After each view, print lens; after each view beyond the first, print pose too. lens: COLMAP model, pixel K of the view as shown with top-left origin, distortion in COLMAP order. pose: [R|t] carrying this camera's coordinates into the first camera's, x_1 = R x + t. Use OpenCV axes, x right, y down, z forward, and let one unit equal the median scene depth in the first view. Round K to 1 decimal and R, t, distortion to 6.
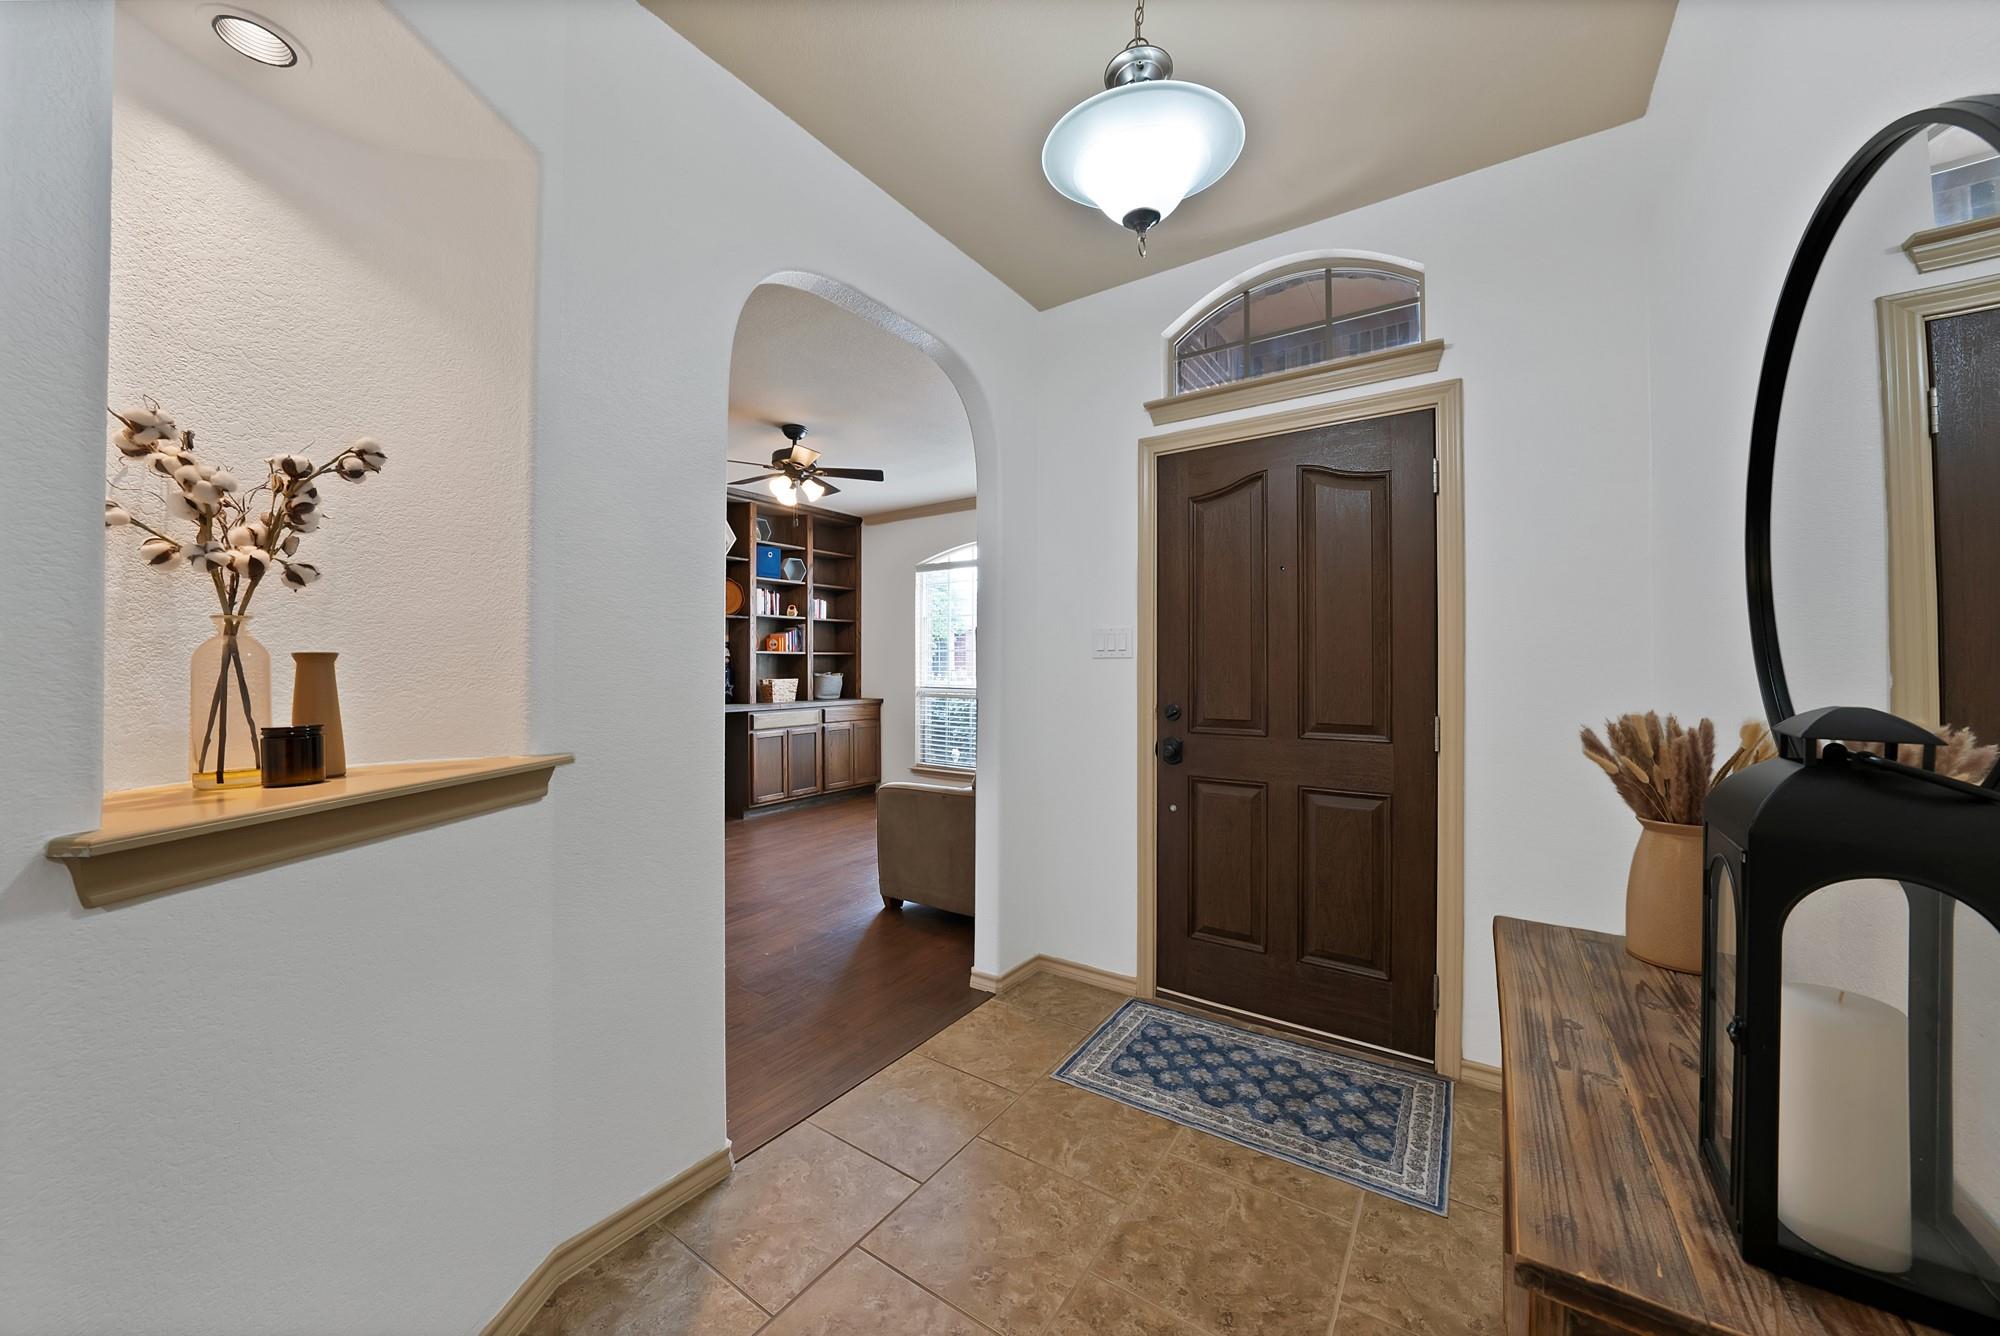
lens RADIAL K [[709.8, 0, 1000.0], [0, 709.8, 668.0], [0, 0, 1]] dist [-0.037181, -0.000001]
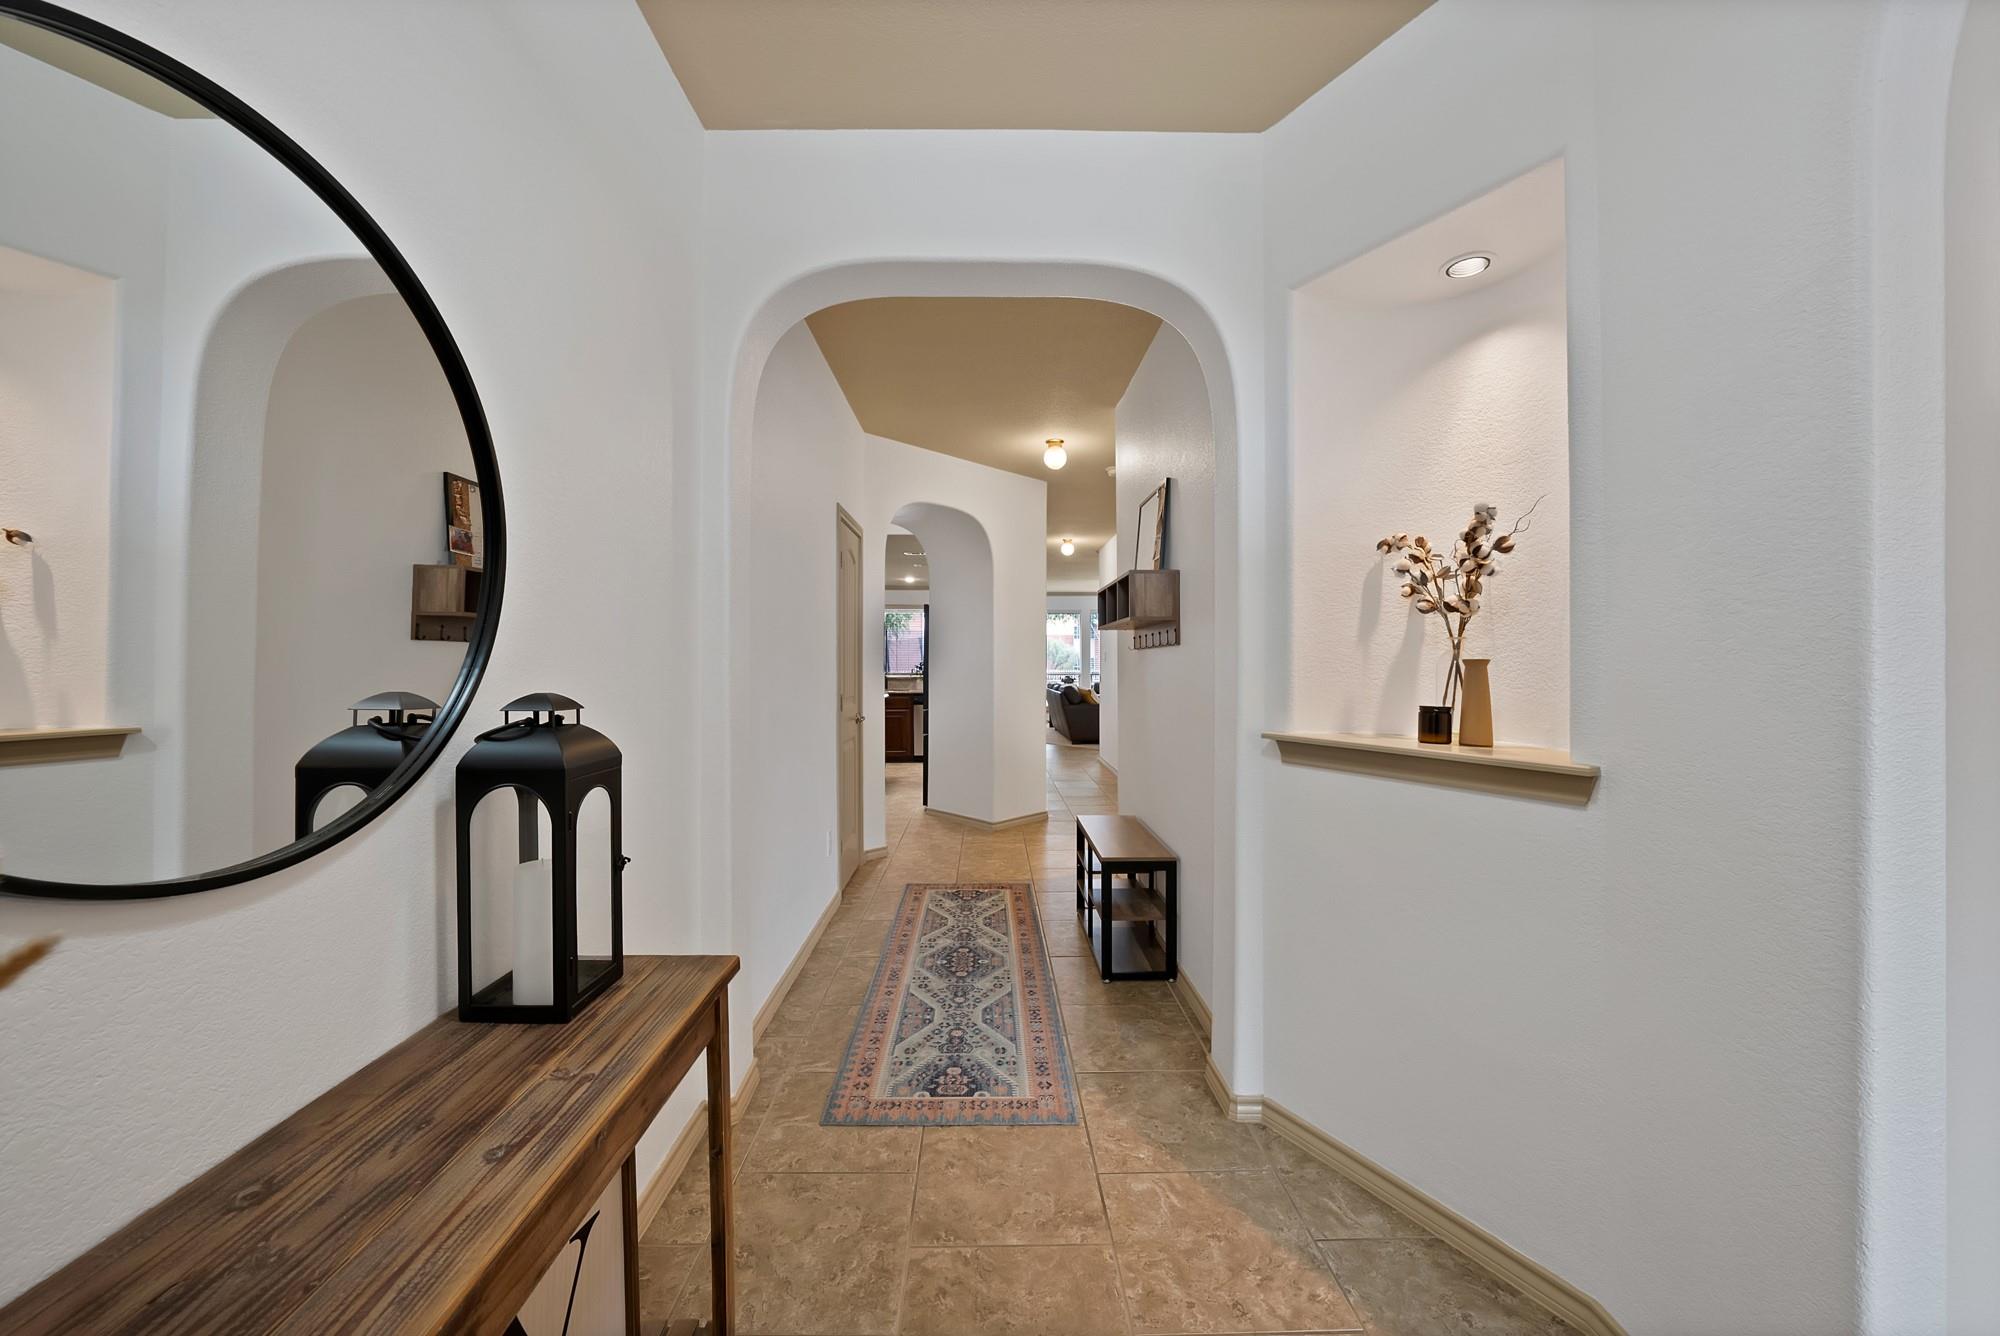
lens RADIAL K [[709.8, 0, 1000.0], [0, 709.8, 668.0], [0, 0, 1]] dist [-0.037181, -0.000001]
pose [[-0.808606, 0.004356, -0.588334, 0.872610], [0.008675, 0.999952, -0.004519, -0.005517], [0.588286, -0.008758, -0.808605, 2.043828]]
